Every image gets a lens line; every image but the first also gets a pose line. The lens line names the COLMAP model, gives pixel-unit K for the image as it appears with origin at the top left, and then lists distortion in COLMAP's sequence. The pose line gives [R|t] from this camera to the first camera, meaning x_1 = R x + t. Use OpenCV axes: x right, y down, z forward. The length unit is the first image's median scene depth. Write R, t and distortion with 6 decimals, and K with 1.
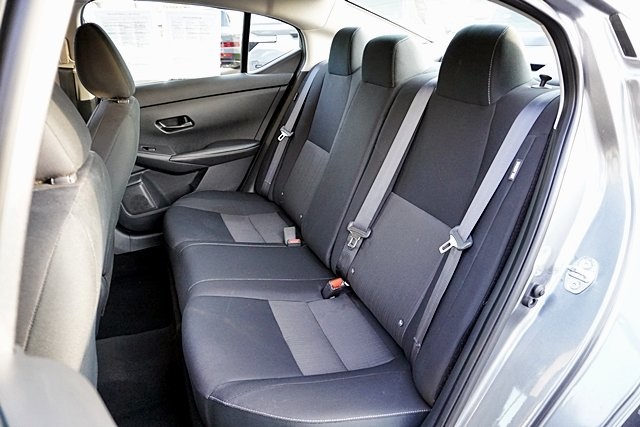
lens RADIAL K [[430.8, 0, 305.5], [0, 430.8, 220.9], [0, 0, 1]] dist [-0.040767, 0.030123]
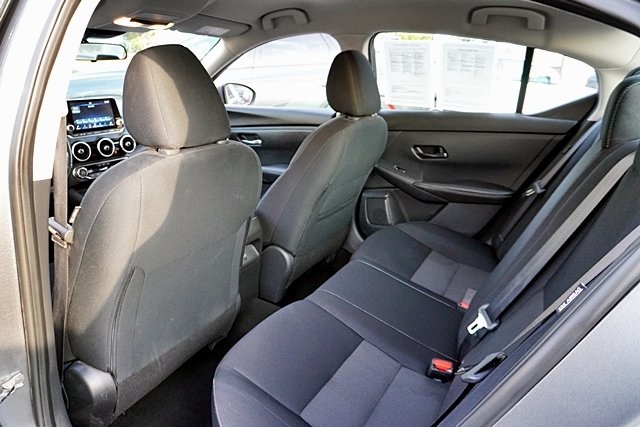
lens RADIAL K [[430.8, 0, 317.4], [0, 430.8, 211.6], [0, 0, 1]] dist [-0.040767, 0.030123]
pose [[0.634816, 0.287695, -0.717106, 0.285043], [-0.355445, 0.932797, 0.059571, -0.060857], [0.686053, 0.217075, 0.694414, 0.147205]]
